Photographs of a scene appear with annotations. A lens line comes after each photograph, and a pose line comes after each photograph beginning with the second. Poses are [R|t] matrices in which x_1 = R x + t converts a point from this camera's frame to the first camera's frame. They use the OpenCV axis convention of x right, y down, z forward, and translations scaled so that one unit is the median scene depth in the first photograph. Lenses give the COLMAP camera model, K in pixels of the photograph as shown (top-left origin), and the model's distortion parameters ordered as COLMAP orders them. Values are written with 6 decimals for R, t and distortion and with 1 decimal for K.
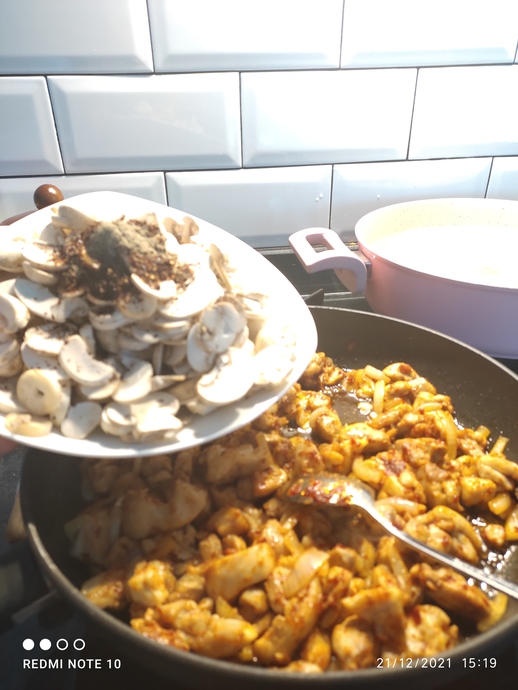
lens RADIAL K [[531.5, 0, 264.2], [0, 531.5, 345.9], [0, 0, 1]] dist [0.060239, -0.042478]
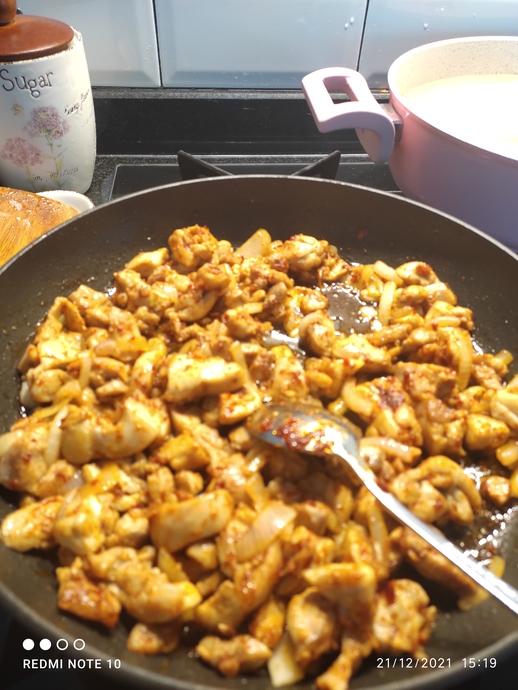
lens RADIAL K [[531.5, 0, 258.8], [0, 531.5, 345.2], [0, 0, 1]] dist [0.060239, -0.042478]
pose [[0.996652, 0.079827, -0.017696, 0.047871], [-0.071907, 0.958735, 0.275056, -0.072275], [0.038922, -0.272863, 0.961265, 0.225038]]
